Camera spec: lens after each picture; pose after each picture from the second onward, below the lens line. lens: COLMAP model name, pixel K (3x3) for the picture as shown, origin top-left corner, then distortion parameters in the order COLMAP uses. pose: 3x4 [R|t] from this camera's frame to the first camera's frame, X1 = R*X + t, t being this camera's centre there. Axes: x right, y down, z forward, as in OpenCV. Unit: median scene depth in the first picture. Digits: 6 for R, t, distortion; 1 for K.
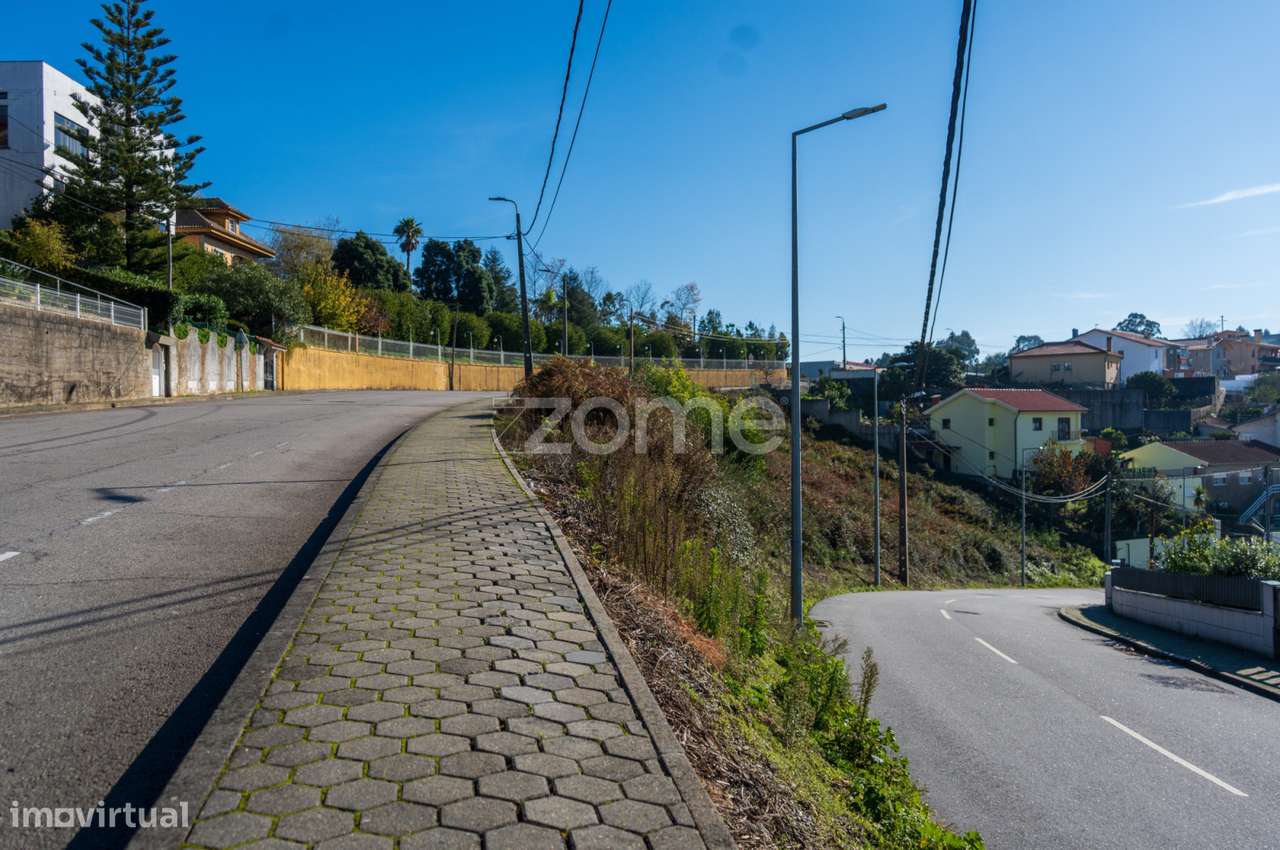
lens RADIAL K [[1043.9, 0, 640.0], [0, 1043.9, 425.0], [0, 0, 1]] dist [-0.000907, 0.003877]
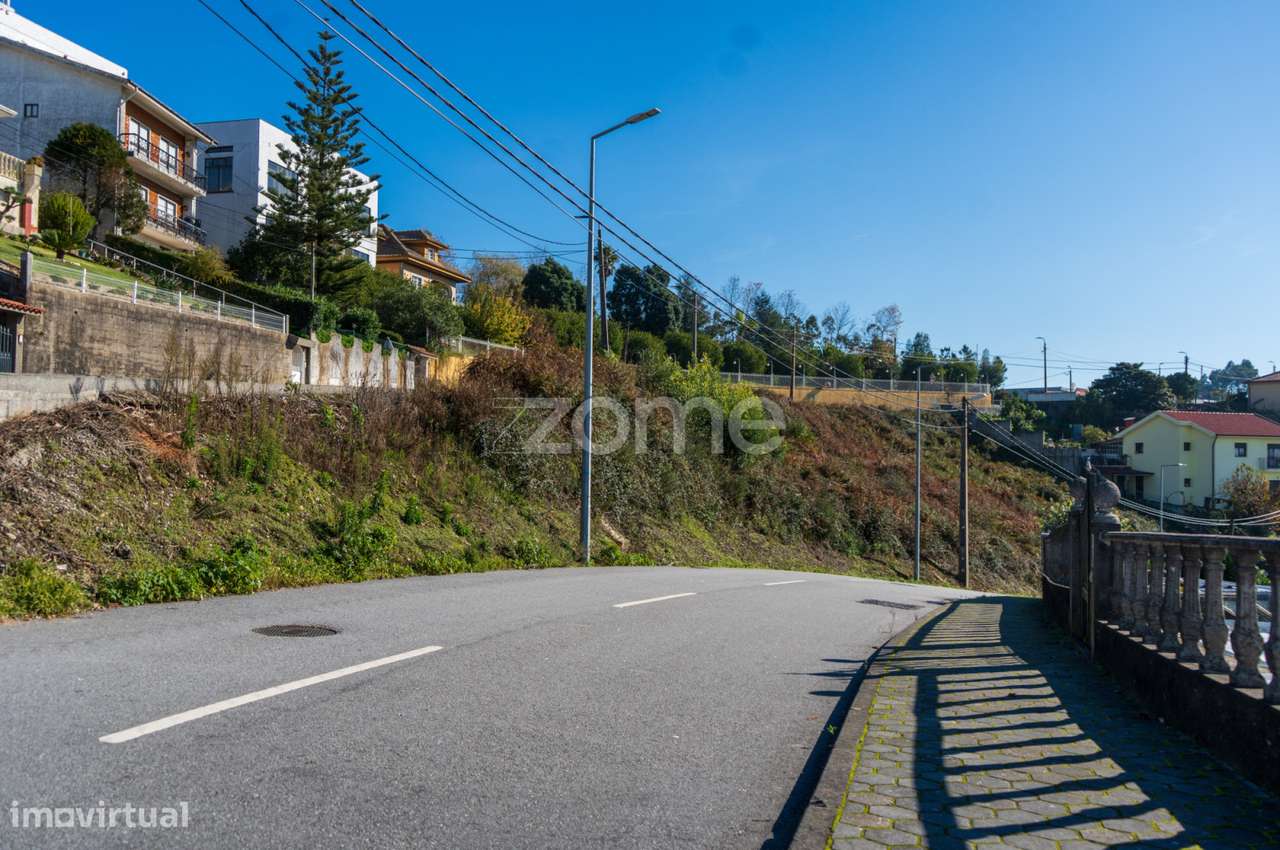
lens RADIAL K [[1043.9, 0, 640.0], [0, 1043.9, 425.0], [0, 0, 1]] dist [-0.000907, 0.003877]
pose [[0.970082, 0.017787, -0.242123, 0.123347], [-0.024807, 0.999355, -0.025975, 0.020526], [0.241505, 0.031204, 0.969898, -0.040847]]
